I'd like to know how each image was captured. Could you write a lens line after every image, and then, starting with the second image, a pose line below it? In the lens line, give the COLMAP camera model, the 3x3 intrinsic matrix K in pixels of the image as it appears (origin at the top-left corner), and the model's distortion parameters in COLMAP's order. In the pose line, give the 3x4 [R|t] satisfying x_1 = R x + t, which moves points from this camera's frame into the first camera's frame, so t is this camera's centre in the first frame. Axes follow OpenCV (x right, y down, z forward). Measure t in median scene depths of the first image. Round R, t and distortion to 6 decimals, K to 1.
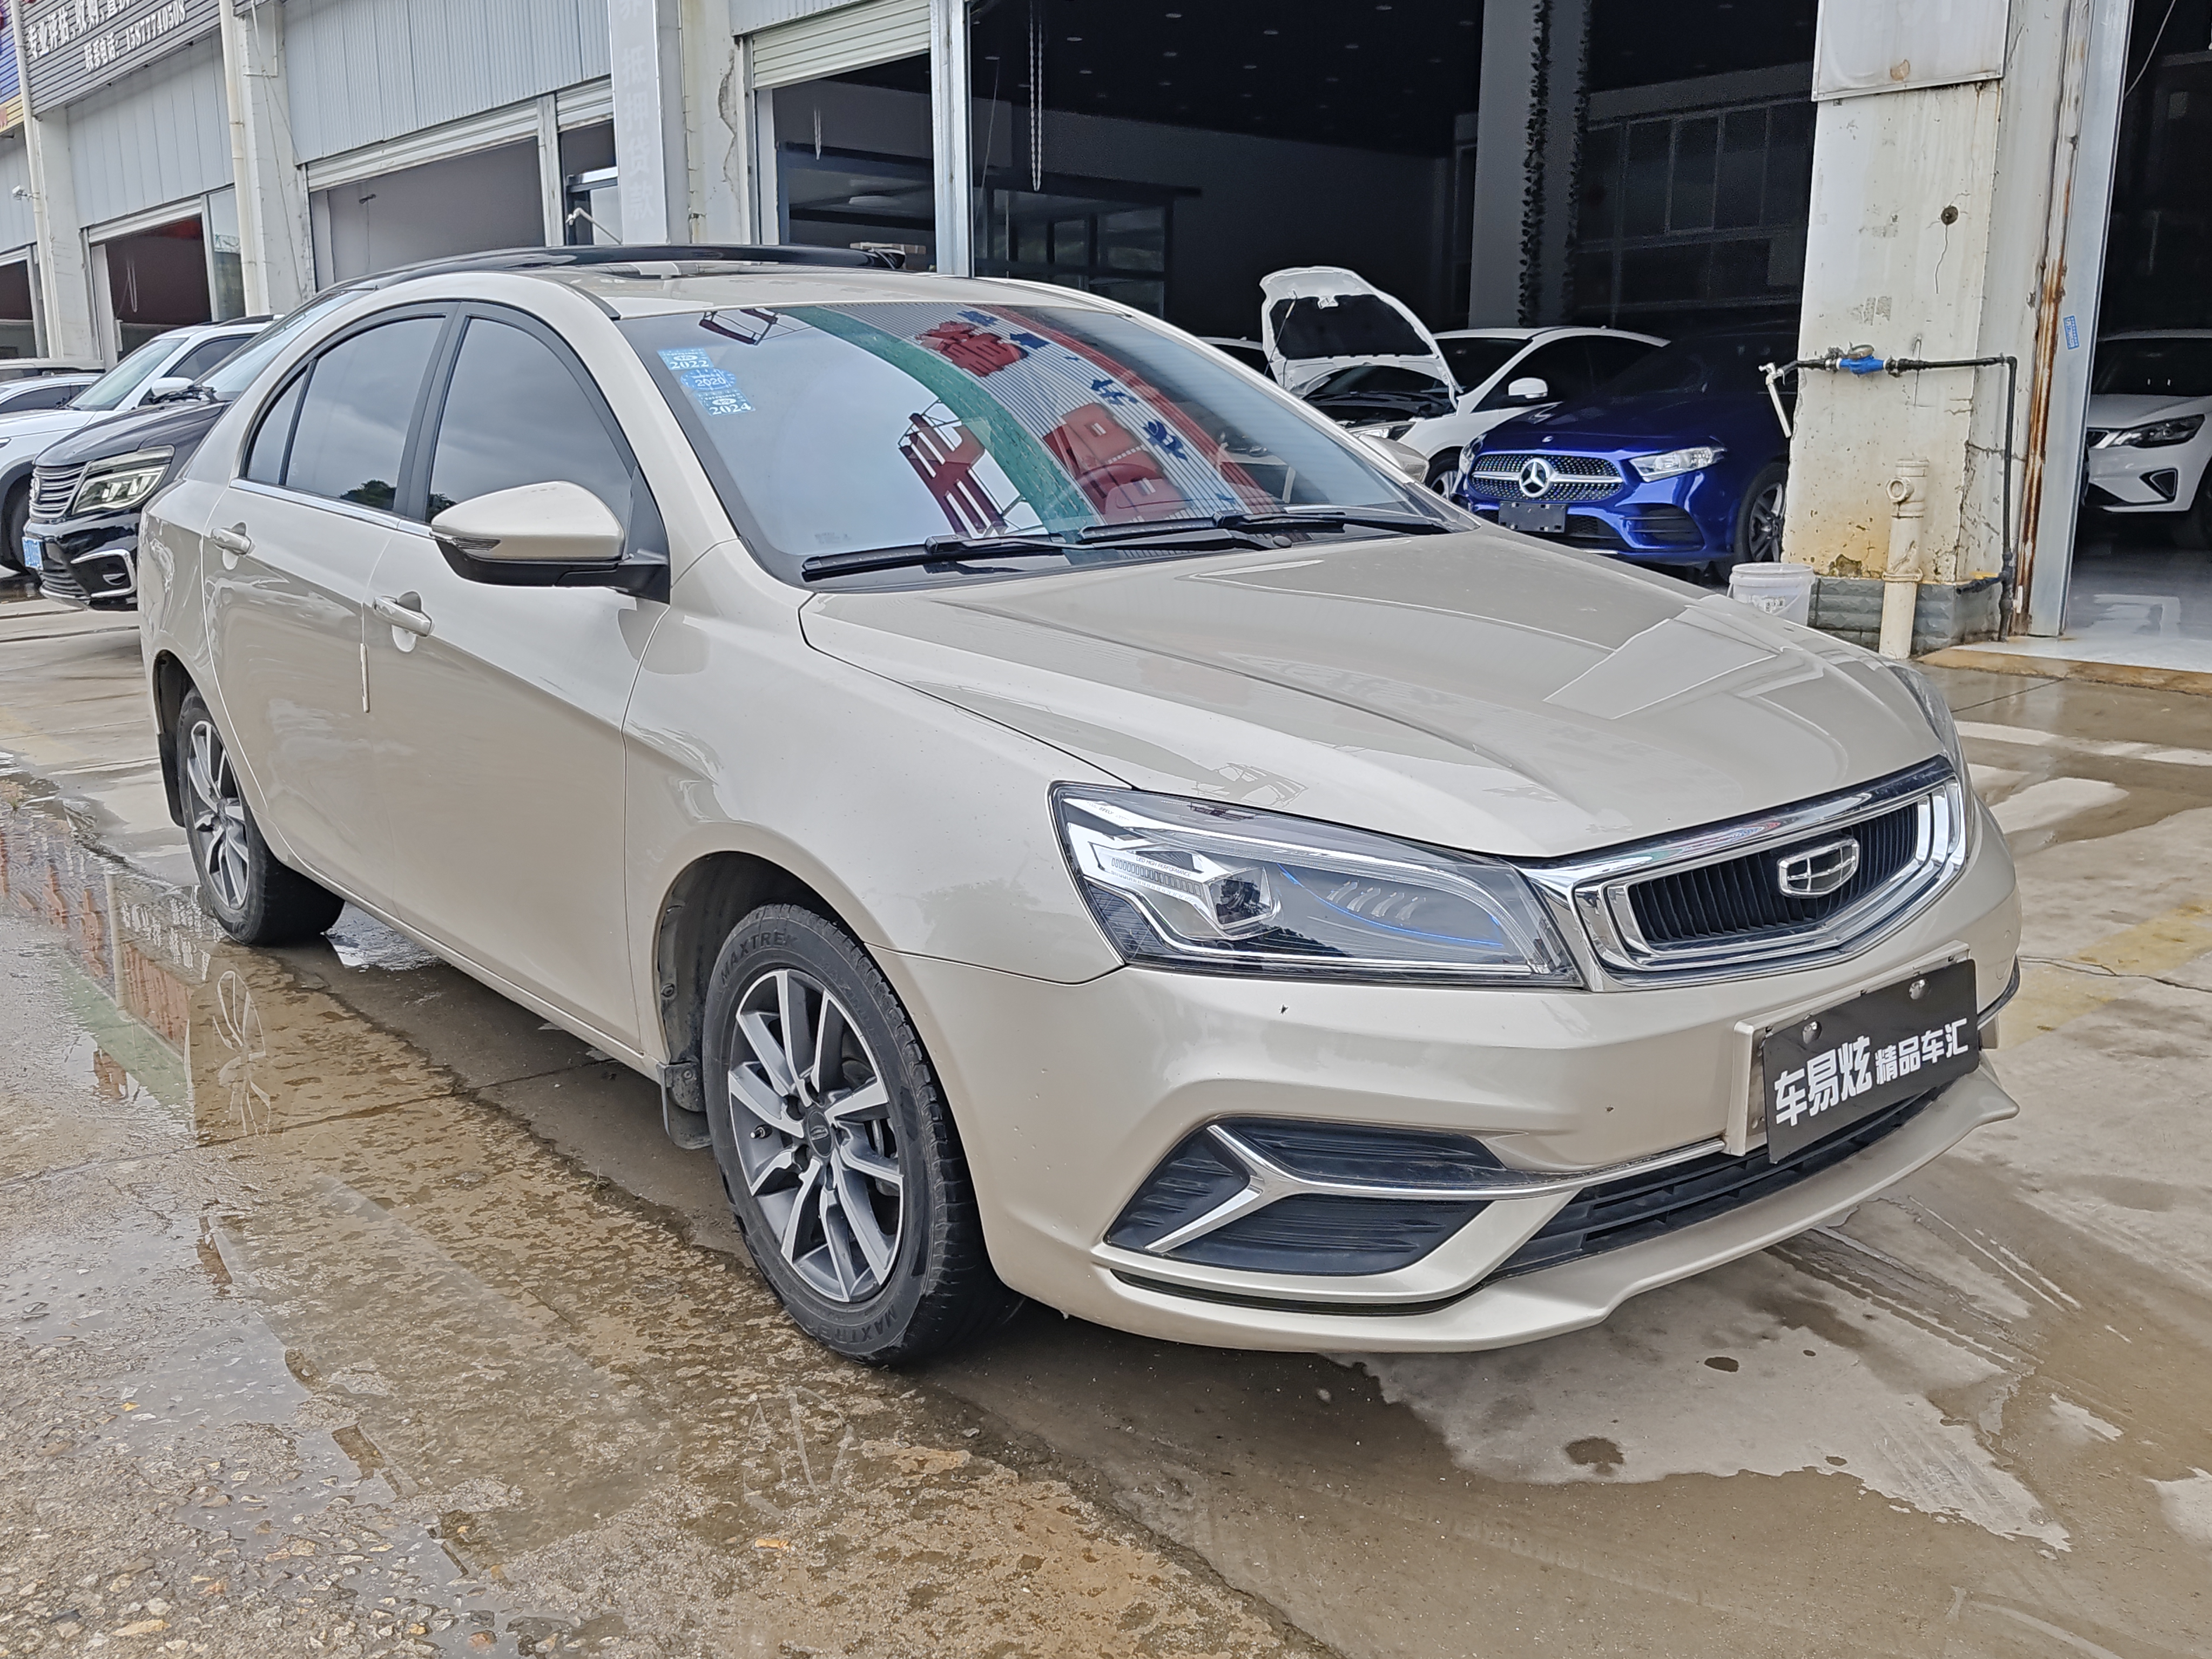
lens RADIAL K [[1920.2, 0, 1094.6], [0, 1920.2, 865.9], [0, 0, 1]] dist [0.070980, -0.095070]
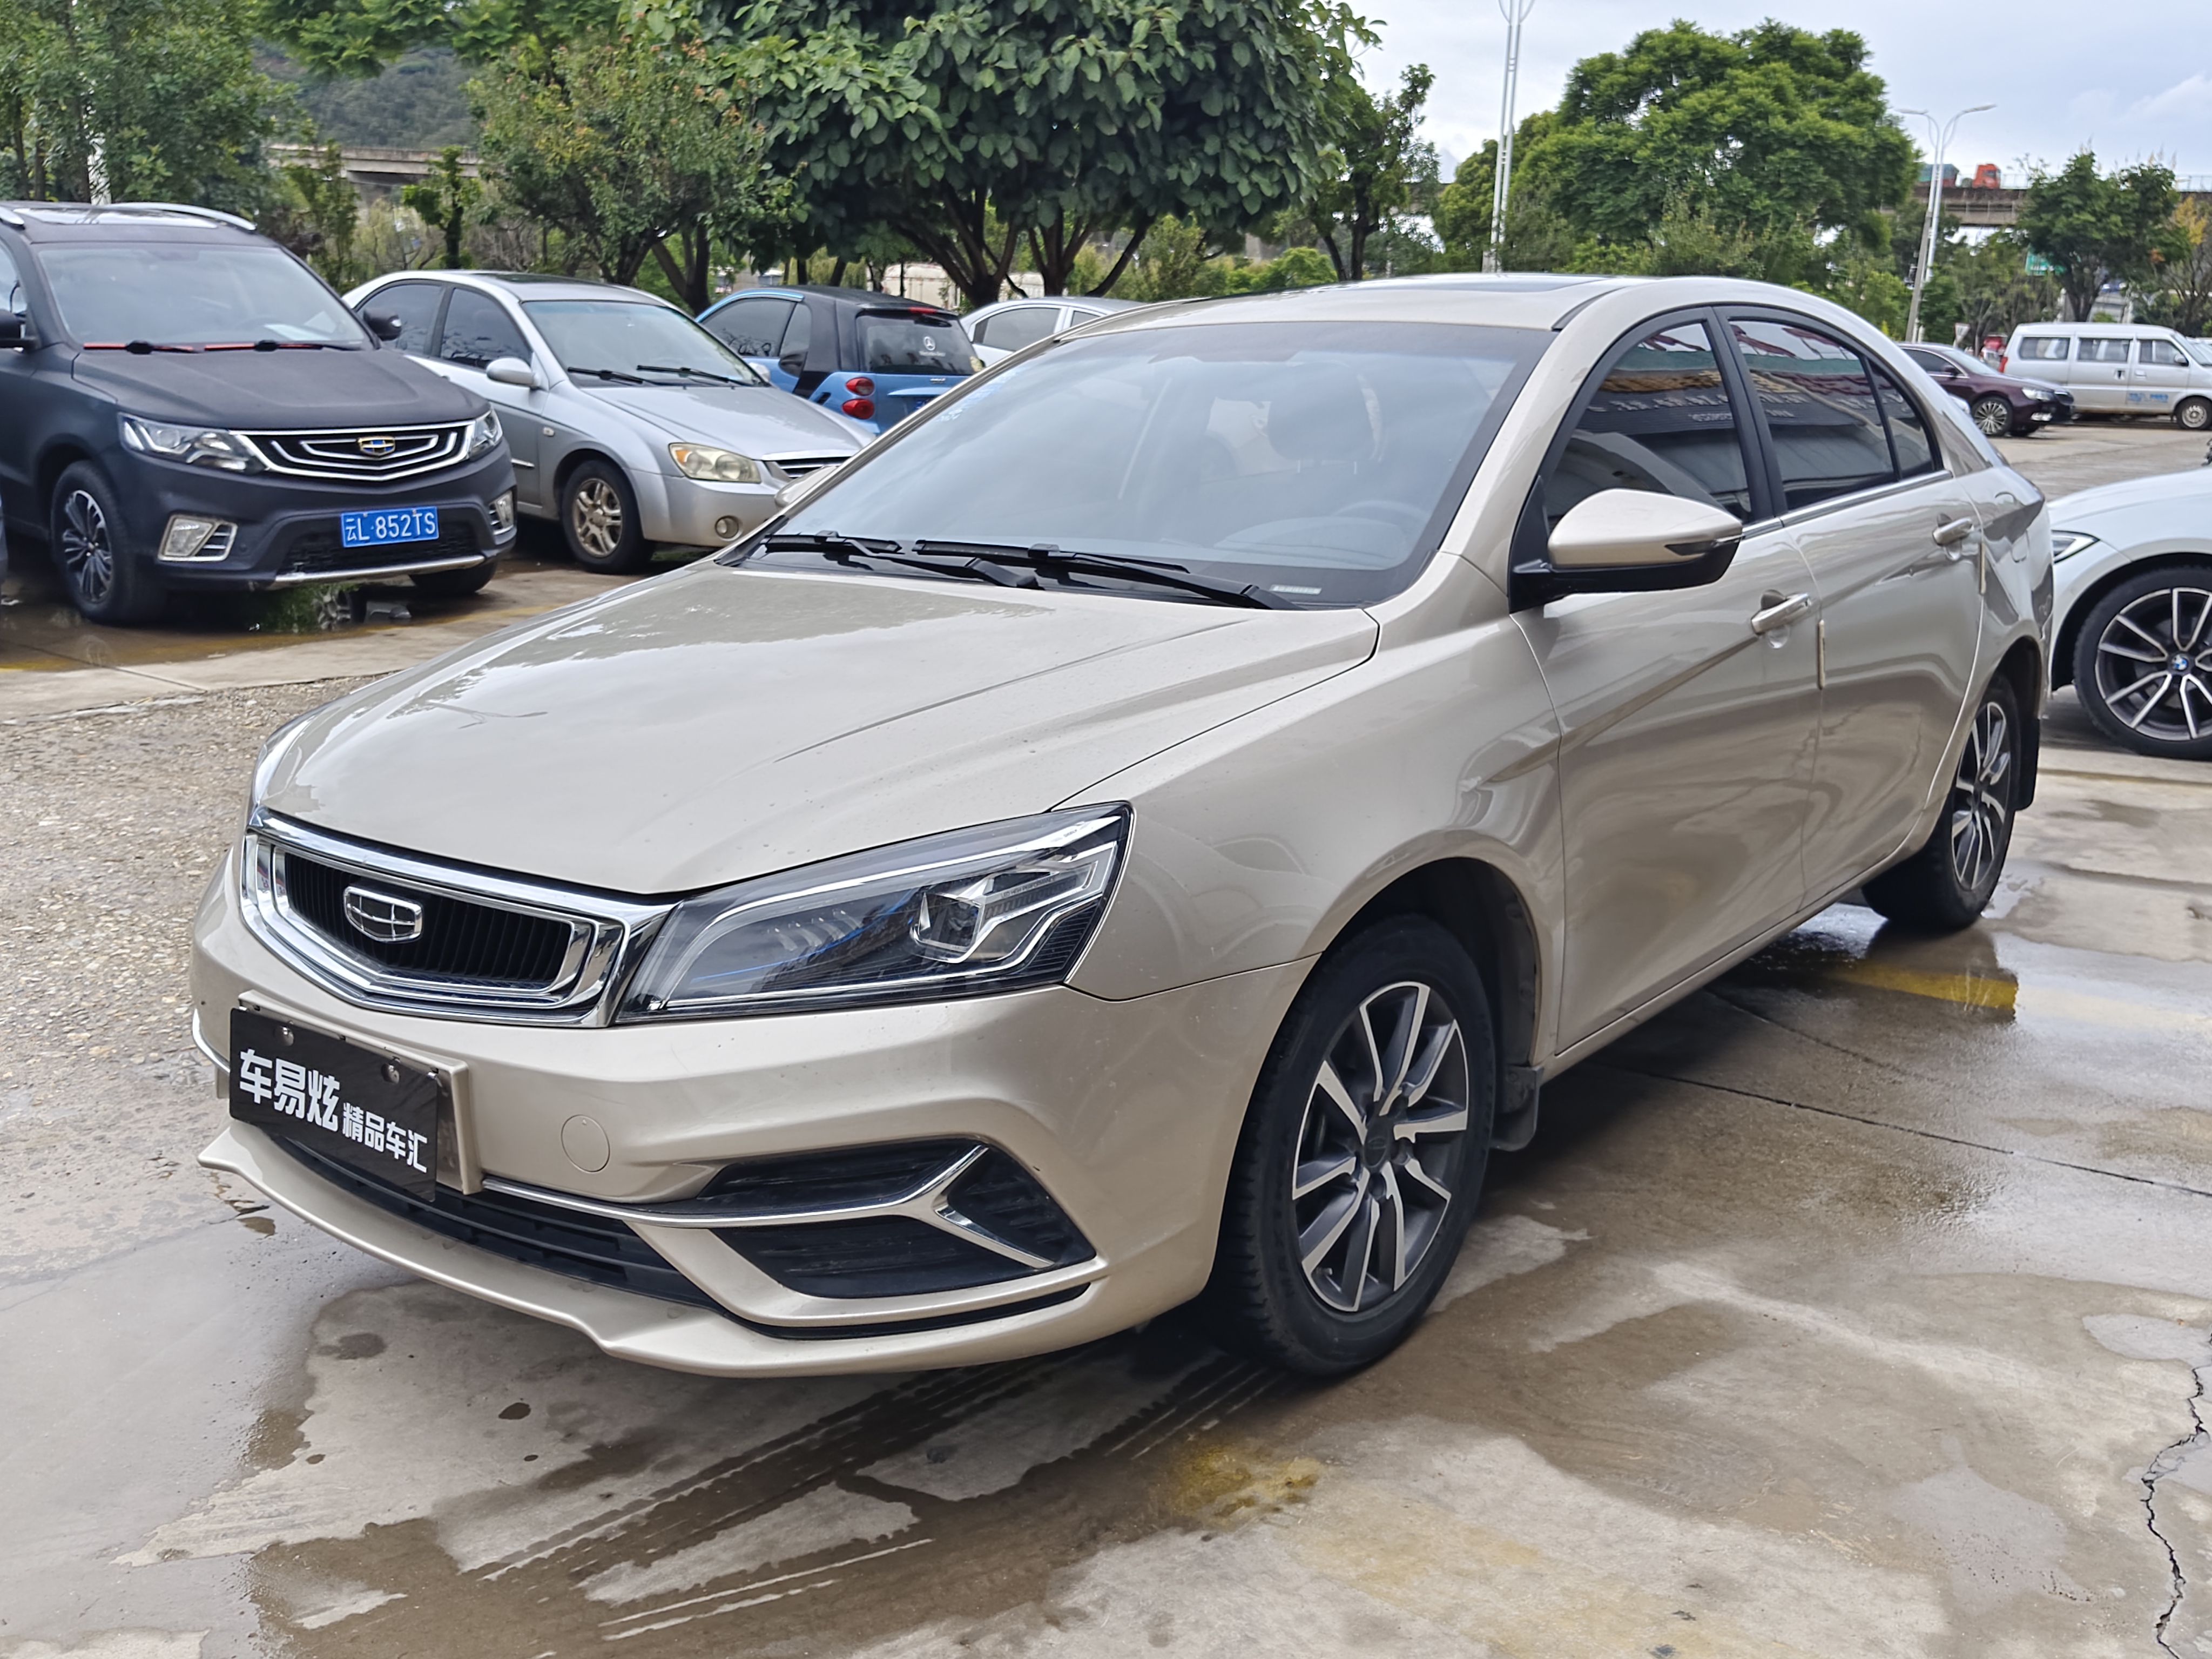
lens RADIAL K [[1920.2, 0, 1123.5], [0, 1920.2, 847.3], [0, 0, 1]] dist [0.070980, -0.095070]
pose [[0.233820, 0.251731, -0.939127, 1.118464], [-0.240737, 0.950815, 0.194927, -0.256782], [0.942005, 0.180505, 0.282921, 0.850078]]
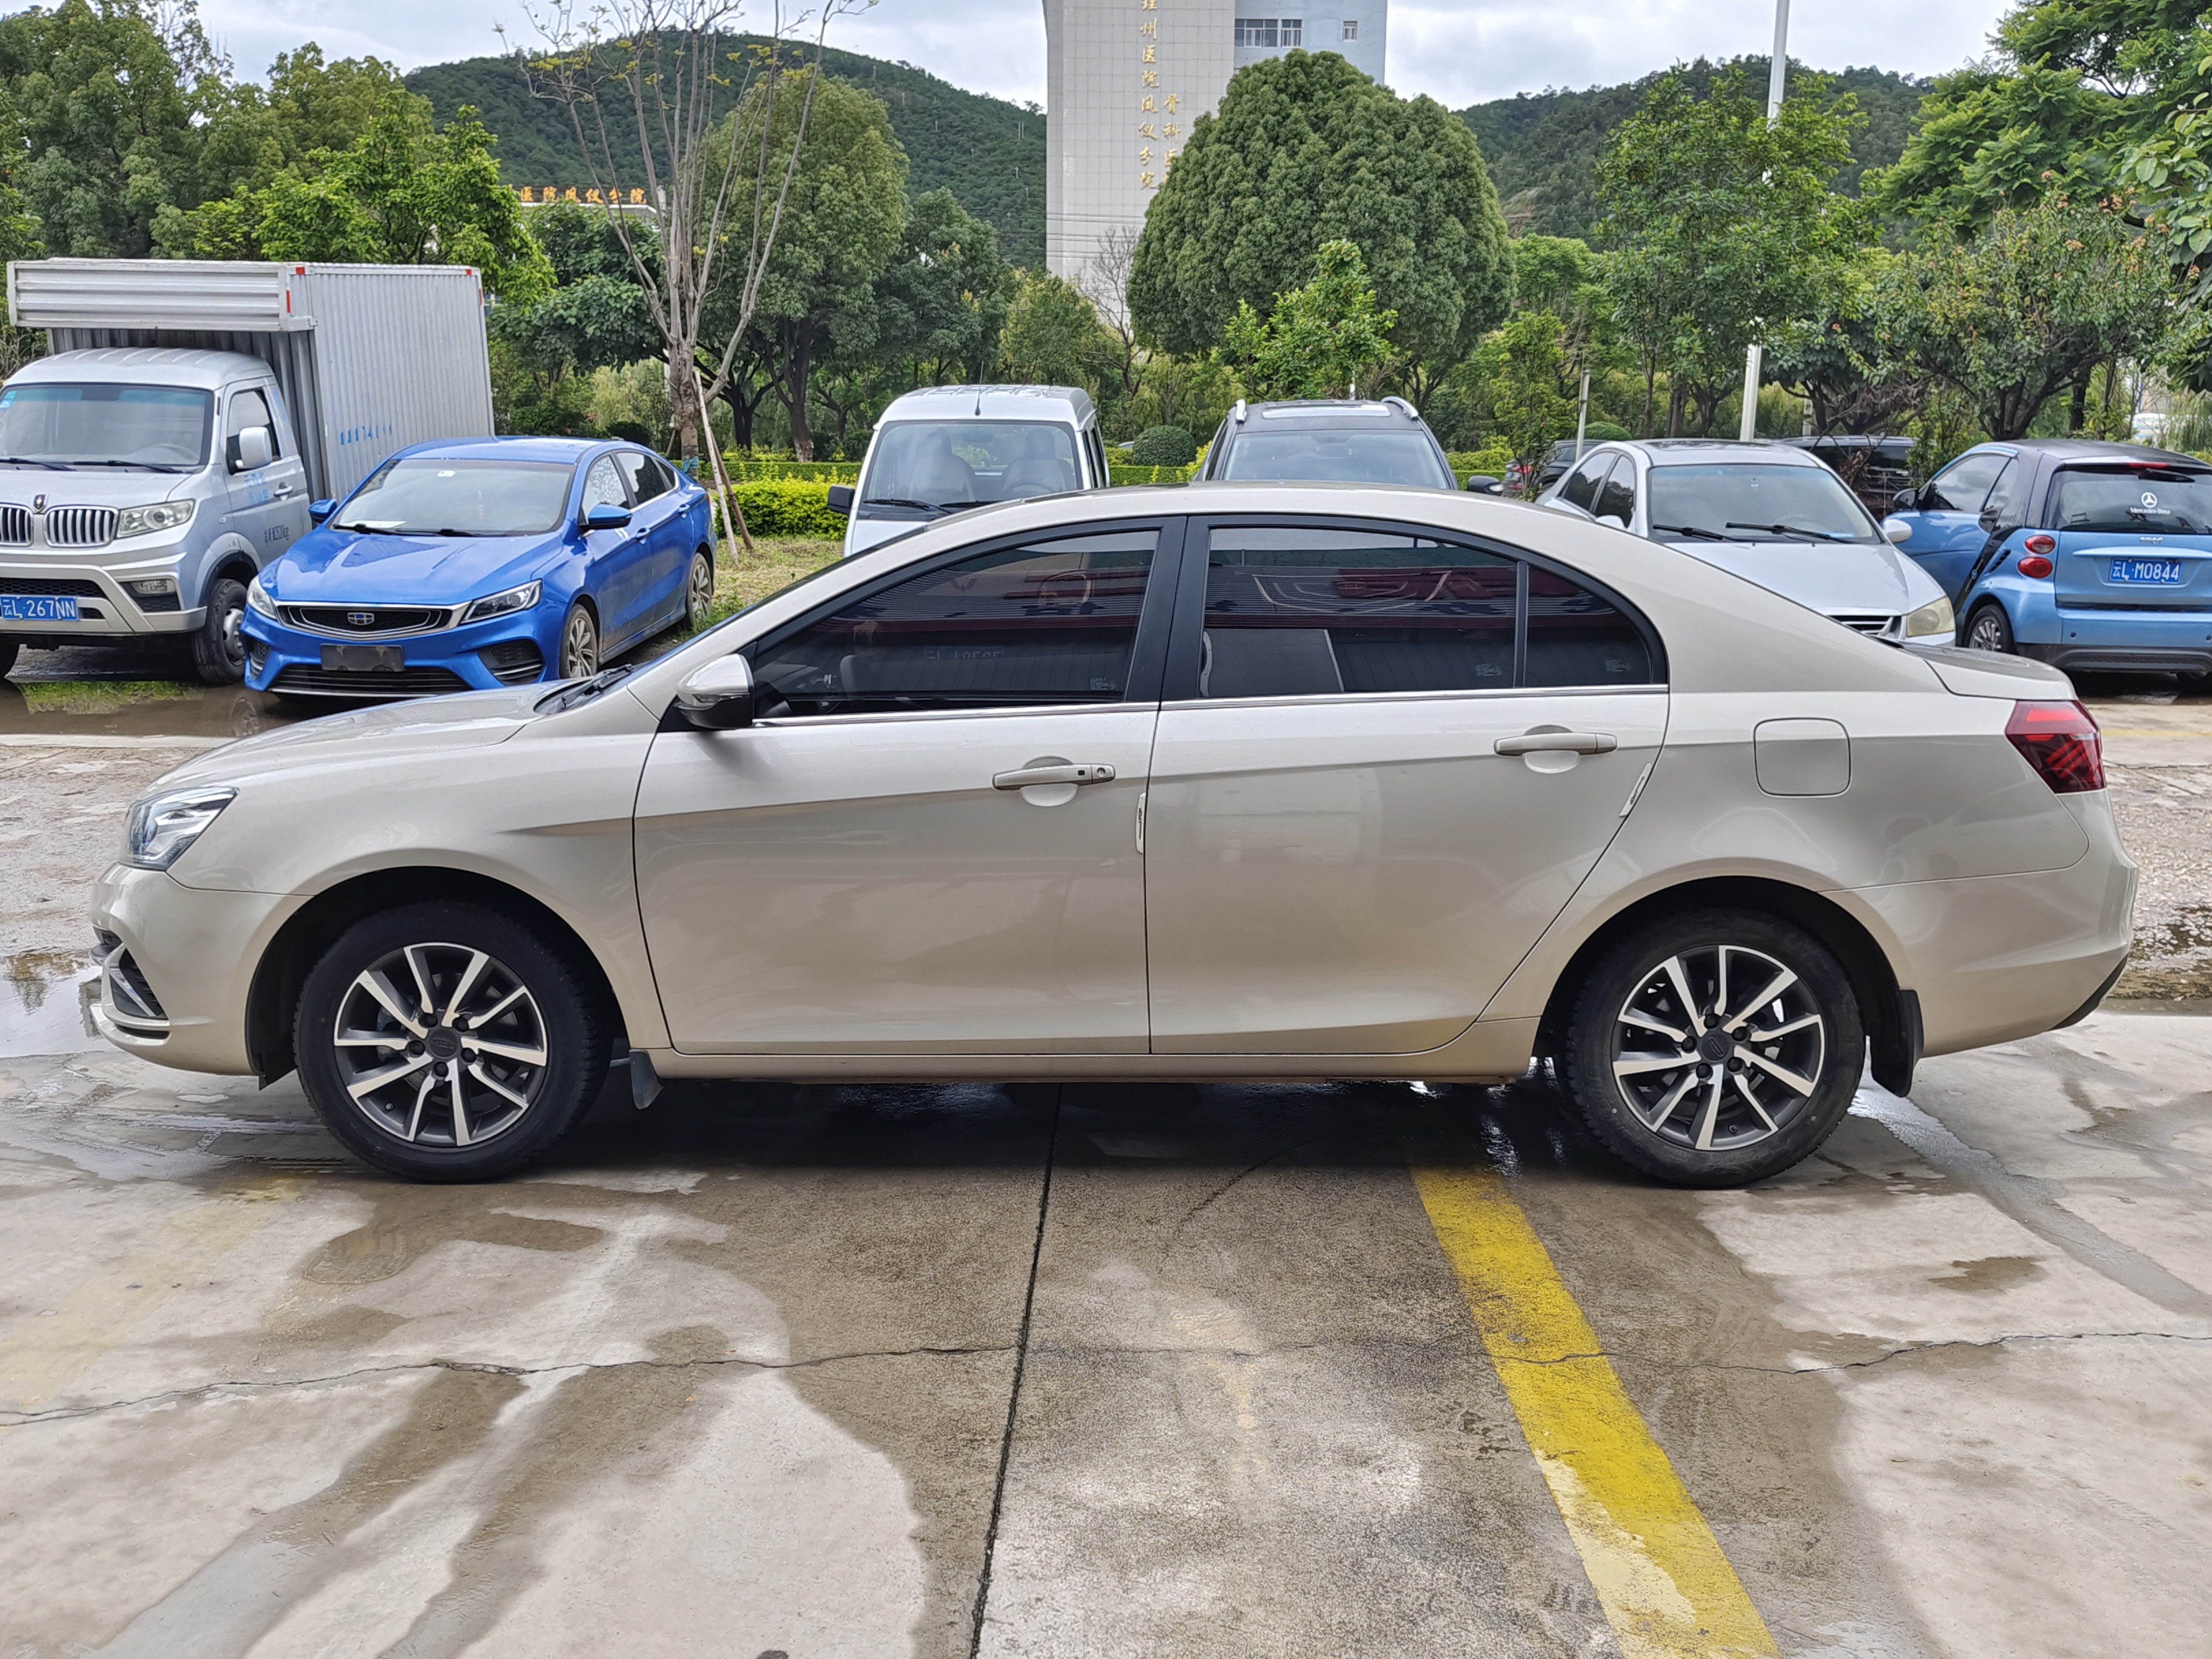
lens RADIAL K [[1920.2, 0, 1180.8], [0, 1920.2, 829.9], [0, 0, 1]] dist [0.070980, -0.095070]
pose [[-0.600541, 0.148983, -0.785592, 1.108662], [-0.194816, 0.925618, 0.324465, -0.704928], [0.775498, 0.347901, -0.526848, 2.398205]]
